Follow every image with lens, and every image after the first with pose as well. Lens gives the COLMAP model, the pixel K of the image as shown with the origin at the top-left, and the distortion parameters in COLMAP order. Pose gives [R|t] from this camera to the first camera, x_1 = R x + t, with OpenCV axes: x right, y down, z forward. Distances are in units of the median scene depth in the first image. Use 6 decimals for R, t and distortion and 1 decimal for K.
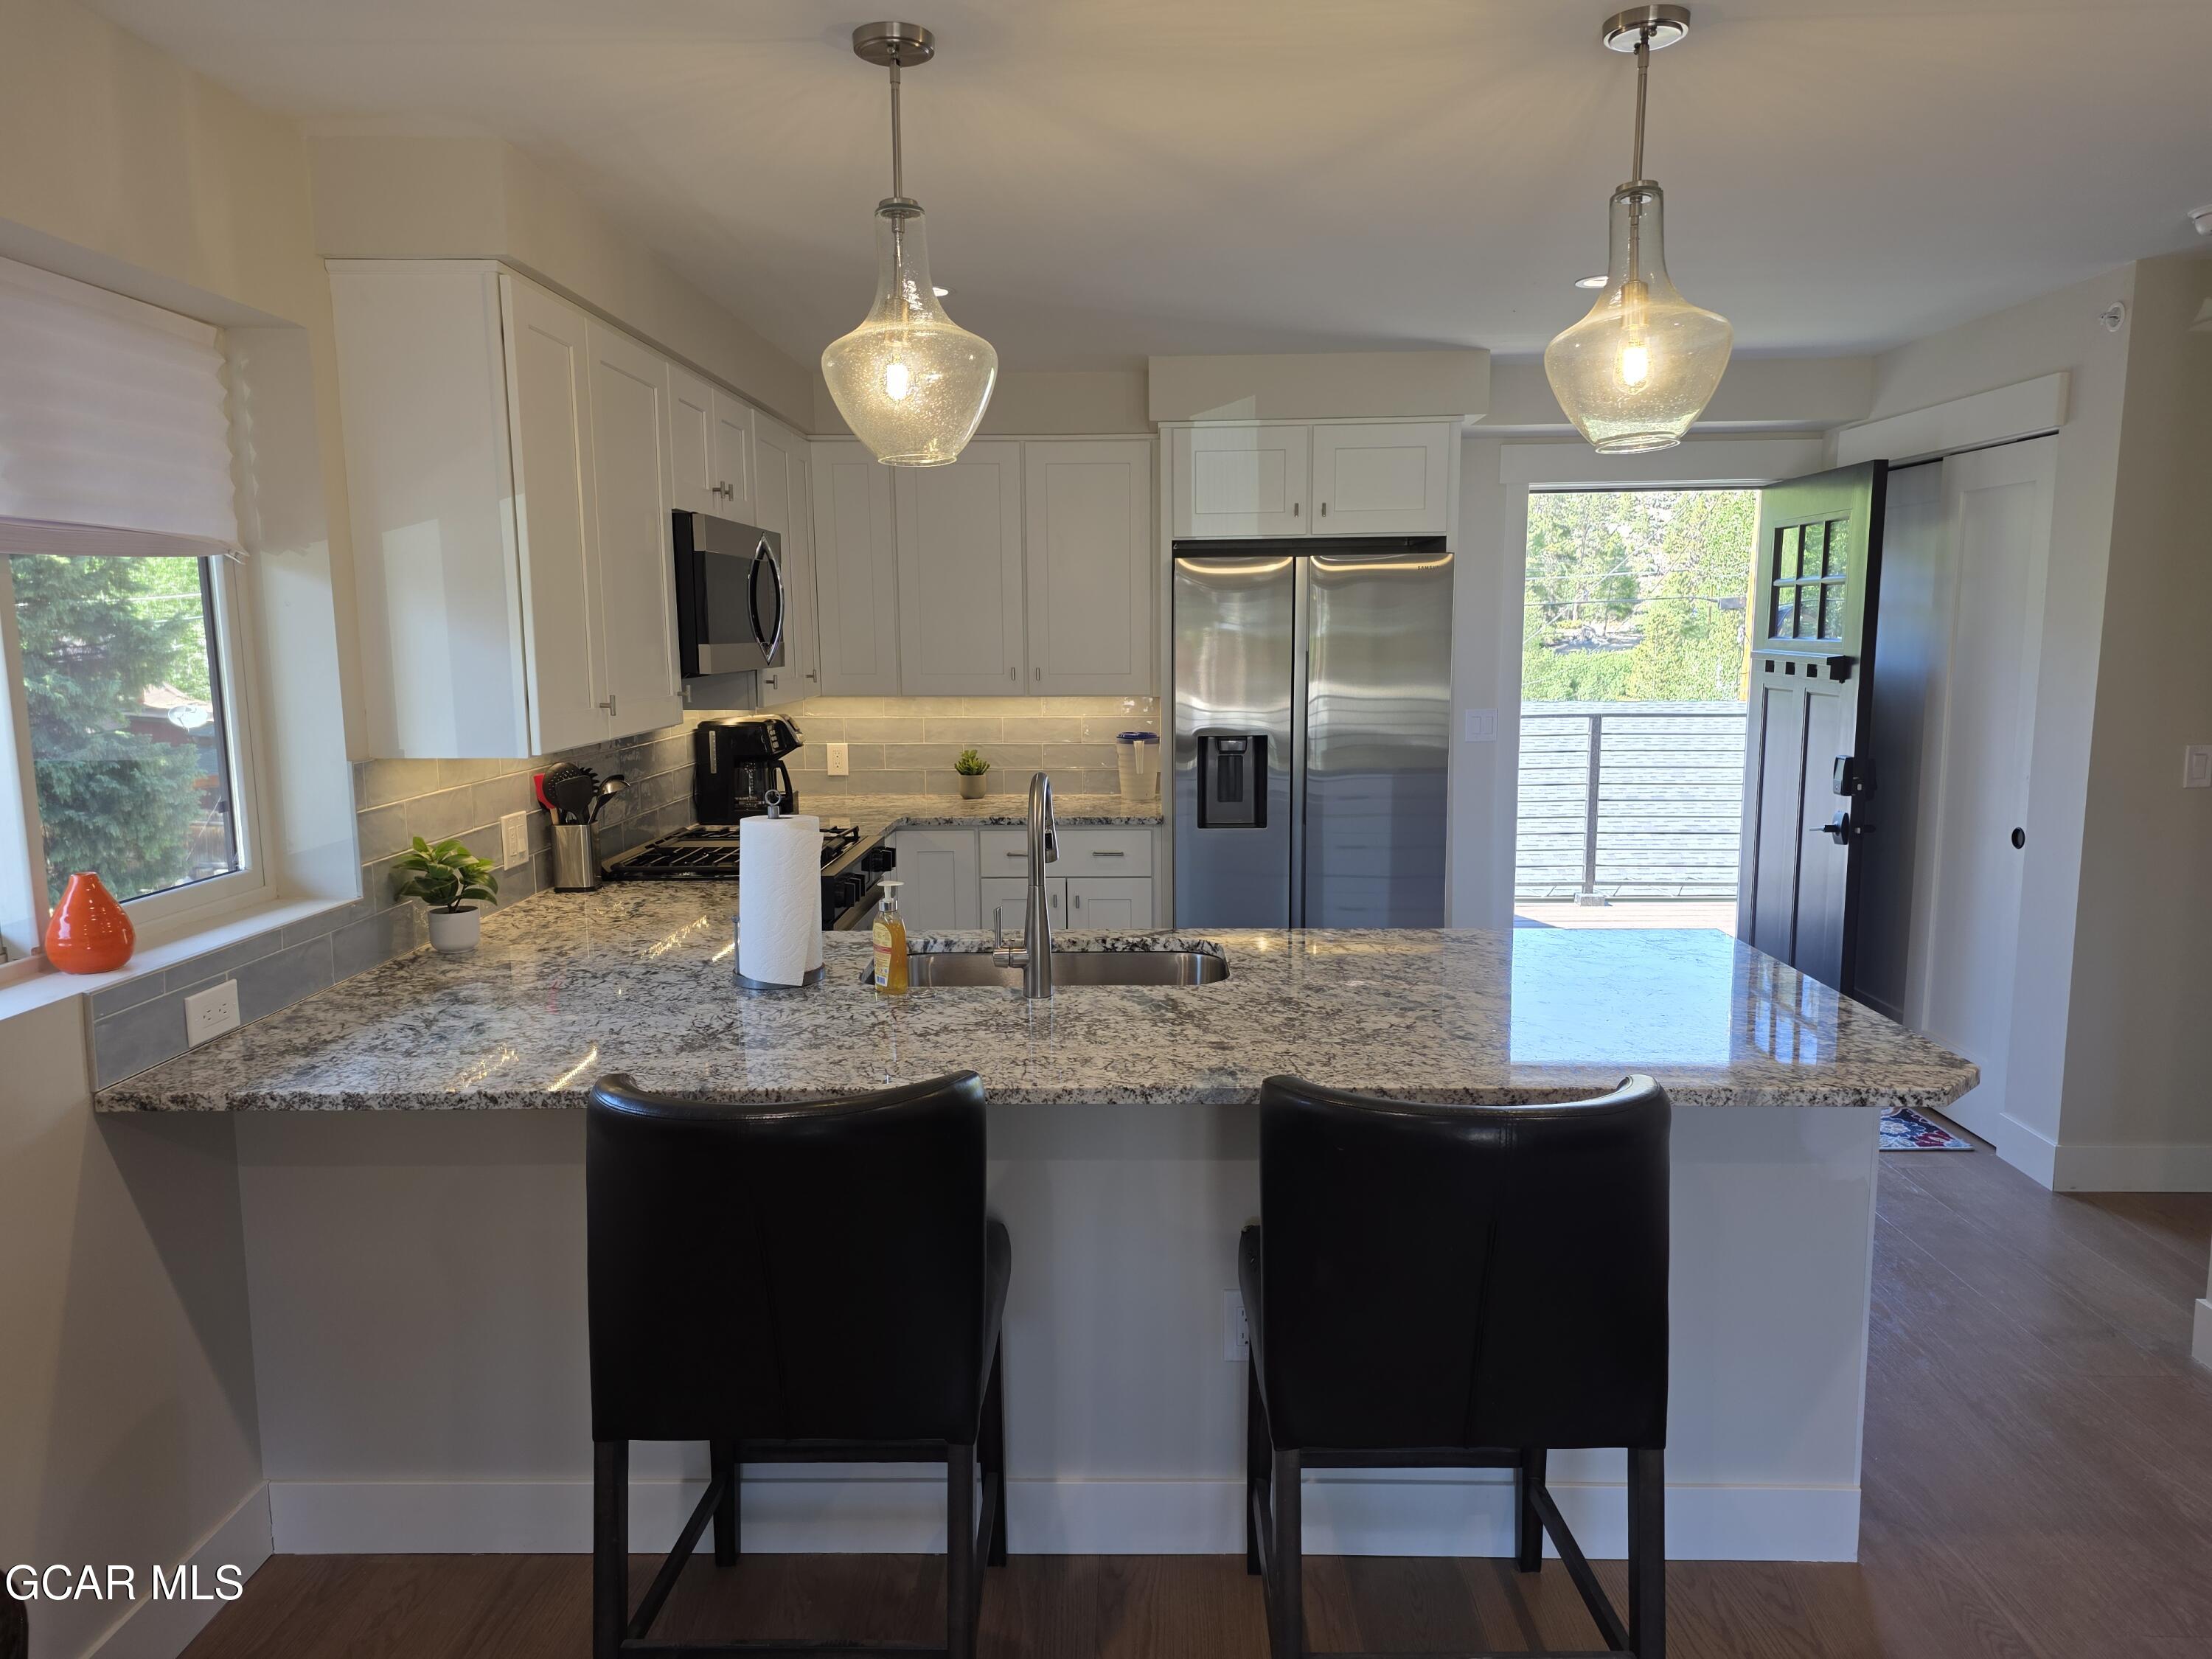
lens RADIAL K [[1480.7, 0, 1114.9], [0, 1480.7, 833.4], [0, 0, 1]] dist [0.085956, -0.089920]
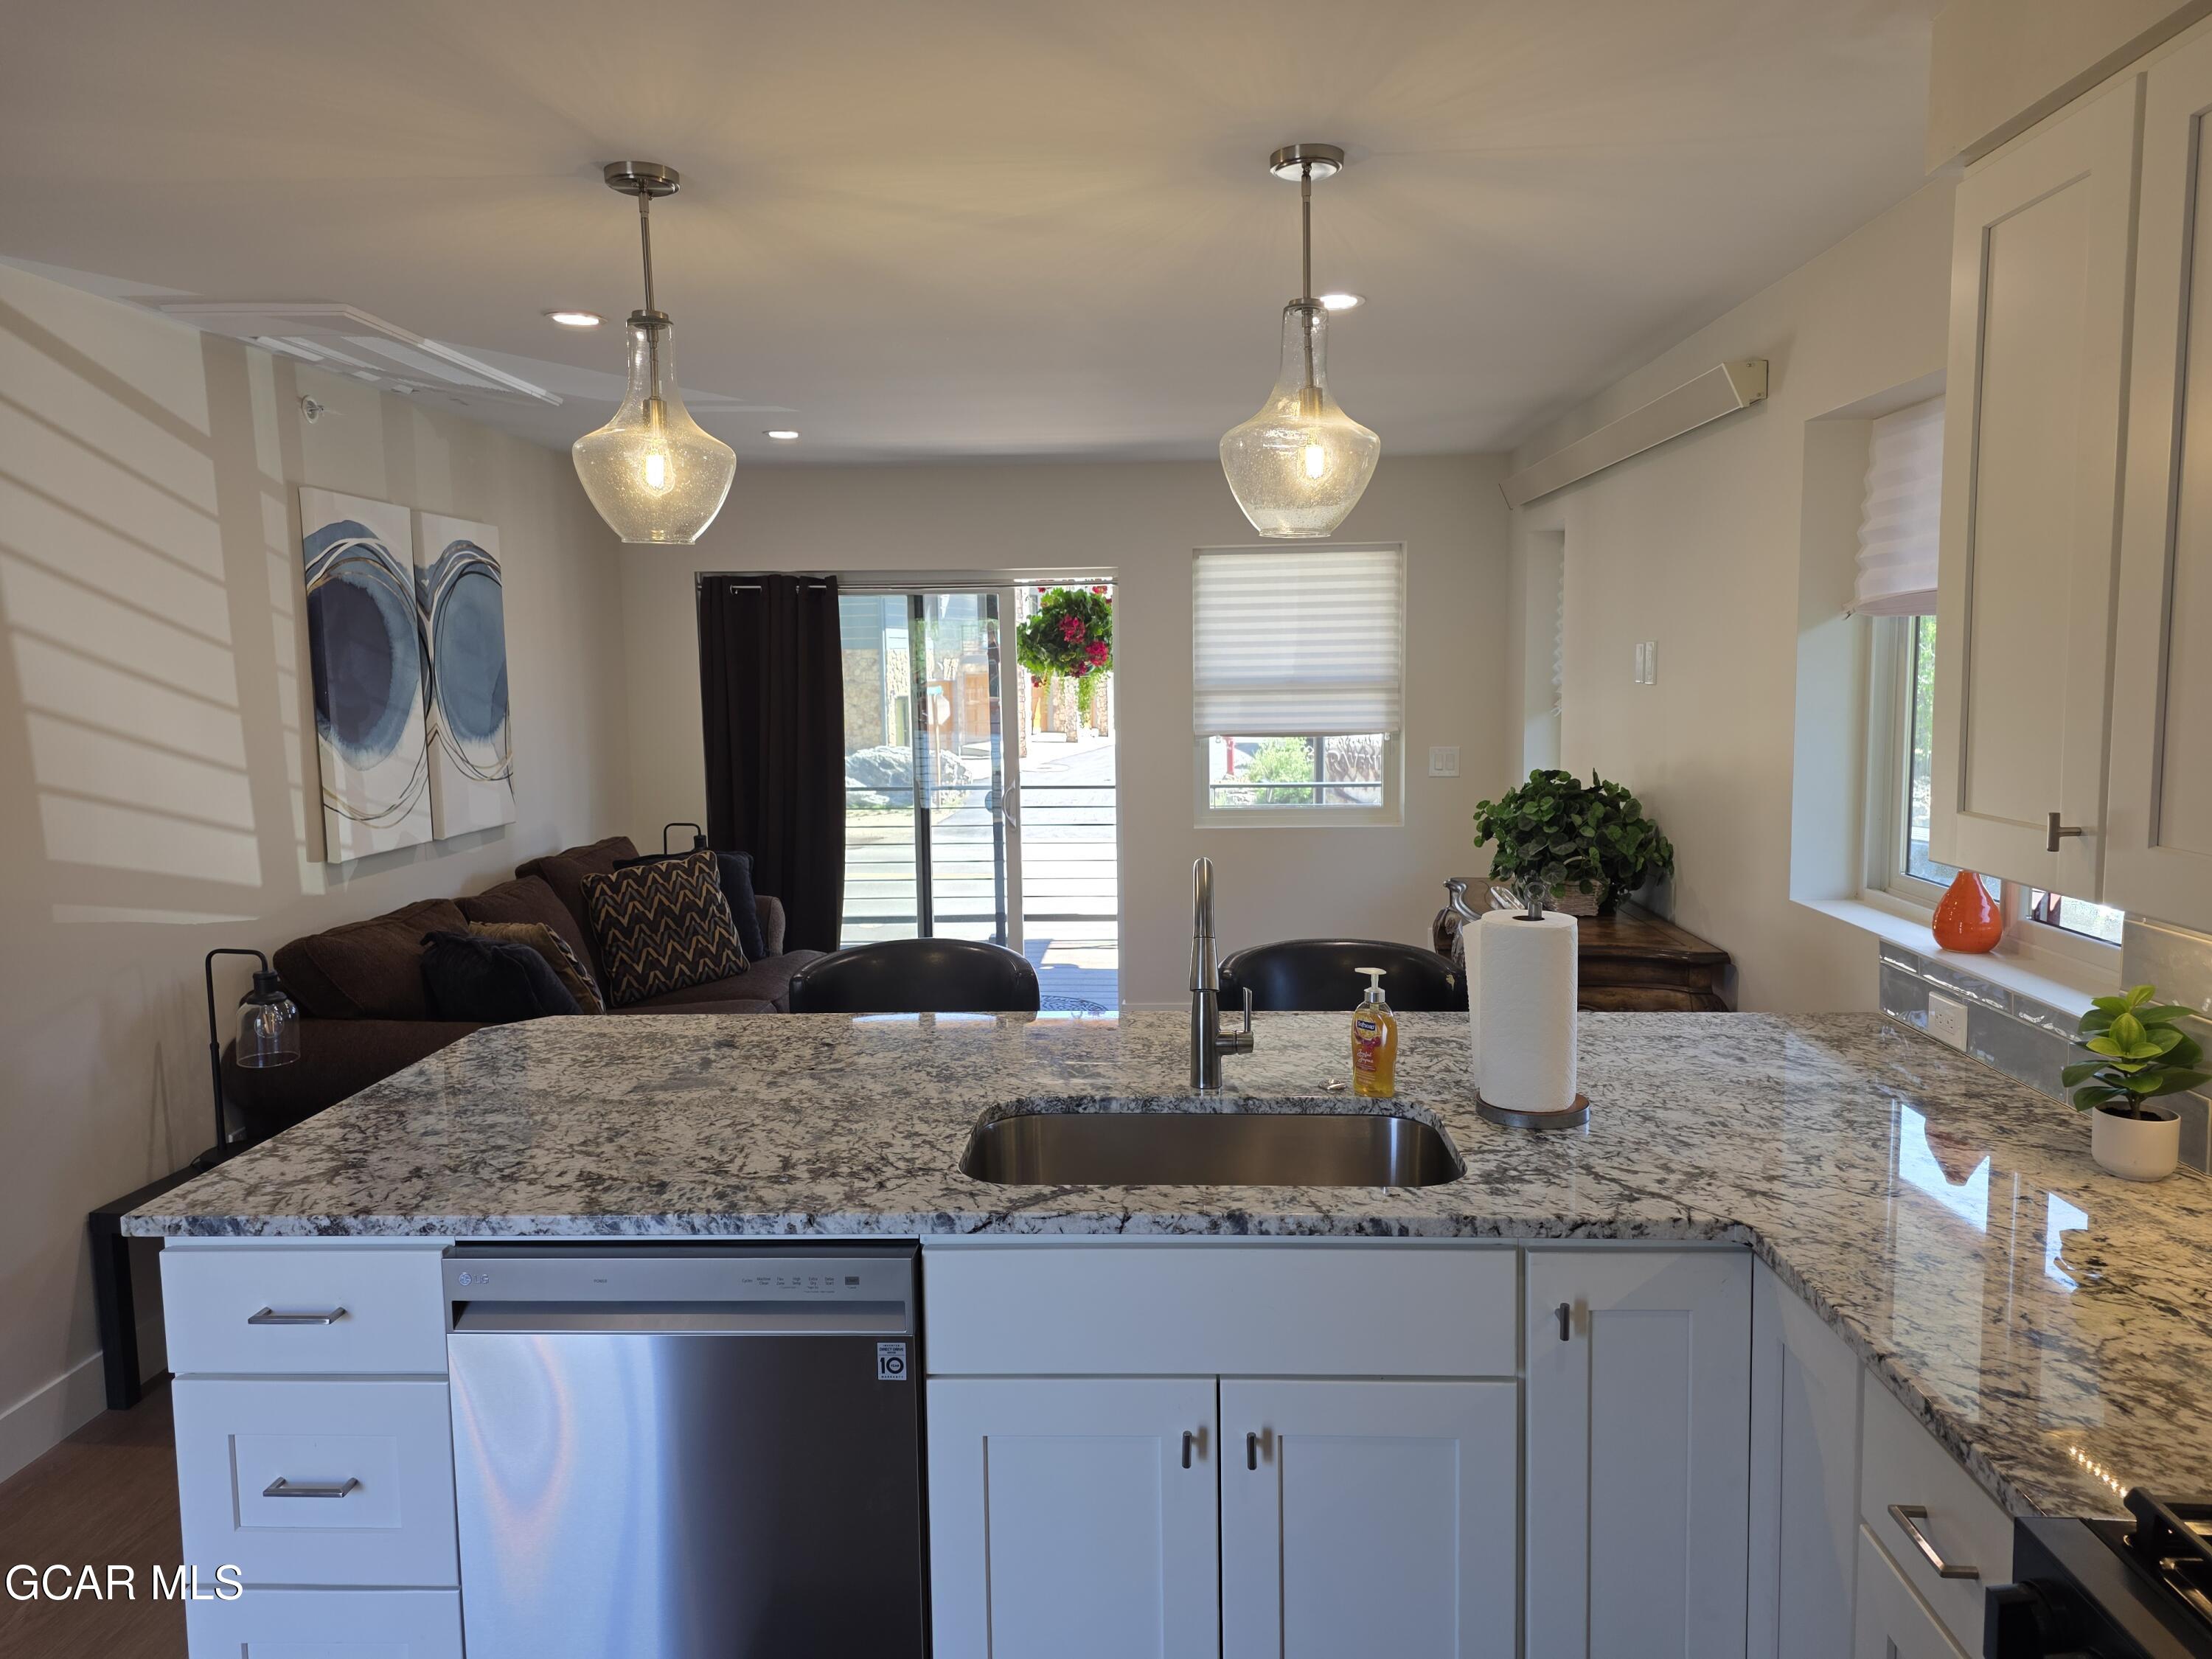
lens RADIAL K [[1480.7, 0, 1114.9], [0, 1480.7, 833.4], [0, 0, 1]] dist [0.085956, -0.089920]
pose [[-0.999357, 0.018239, 0.030871, -0.022223], [0.025436, 0.967431, 0.251855, -0.232074], [-0.025272, 0.252479, -0.967272, 1.555866]]
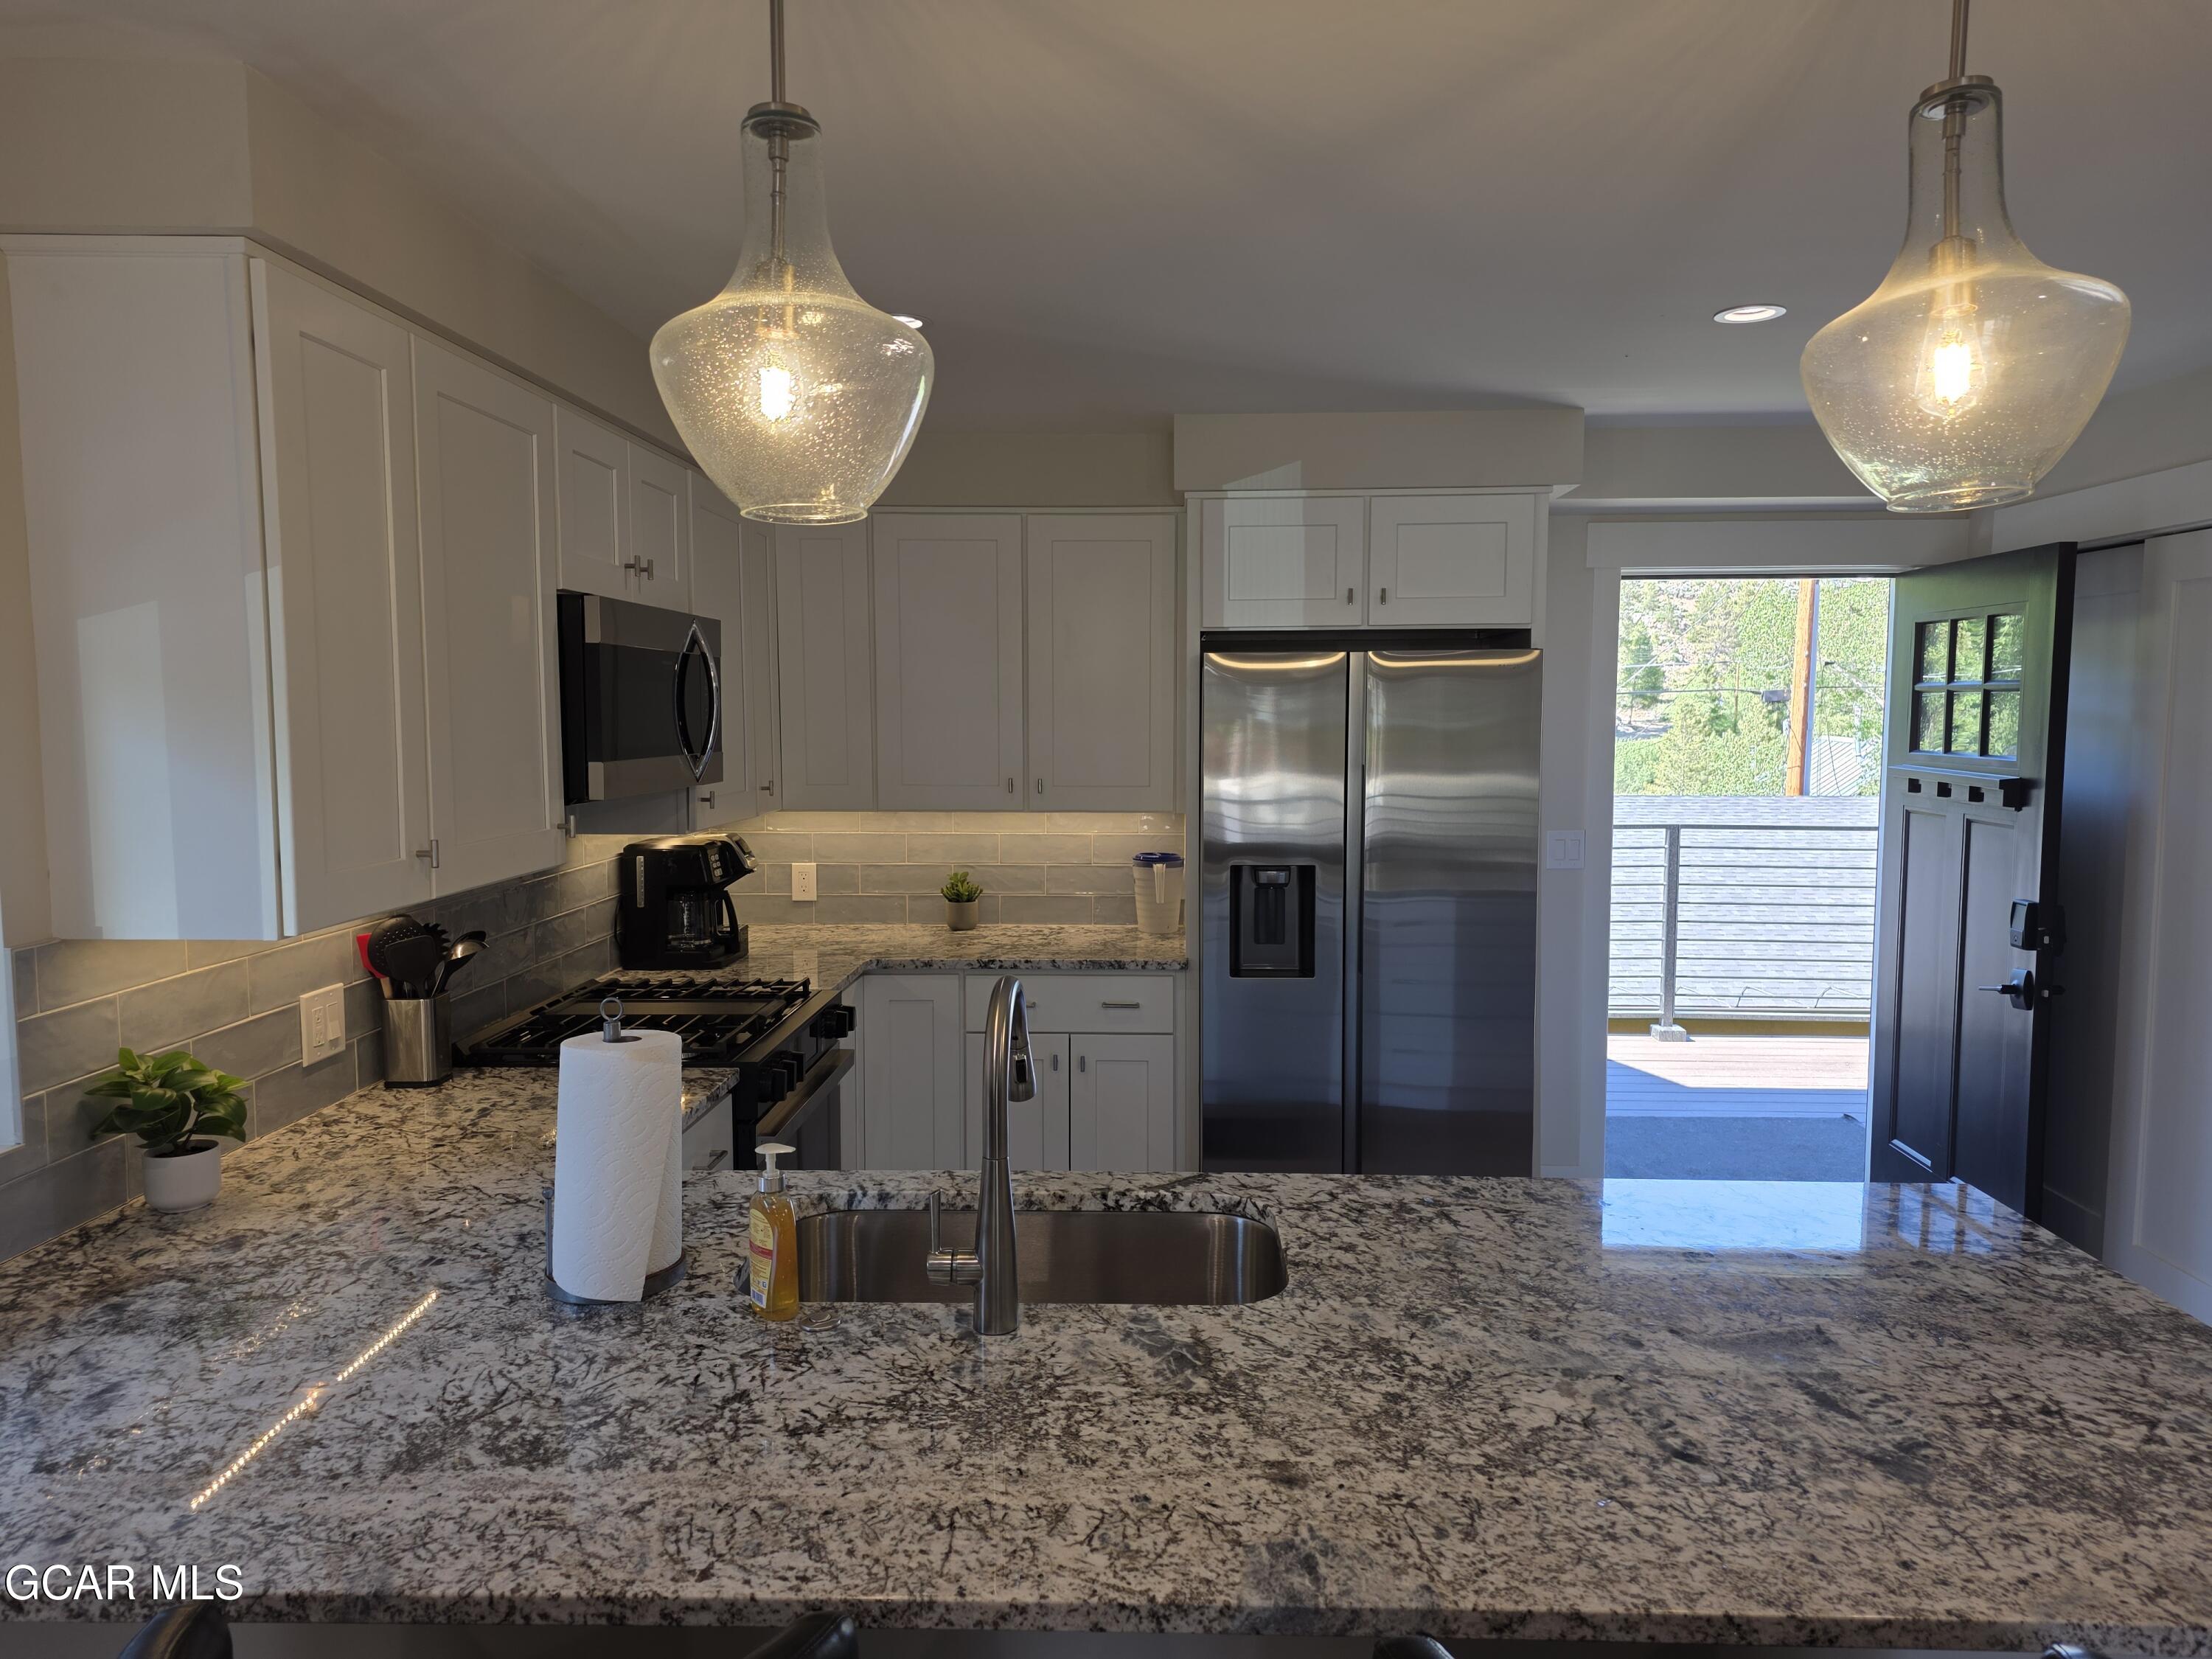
lens RADIAL K [[1485.7, 0, 1126.4], [0, 1485.7, 819.3], [0, 0, 1]] dist [0.041106, -0.028874]
pose [[0.999932, 0.008256, -0.008208, 0.007446], [-0.008766, 0.997894, -0.064277, -0.059879], [0.007660, 0.064345, 0.997898, 0.278566]]
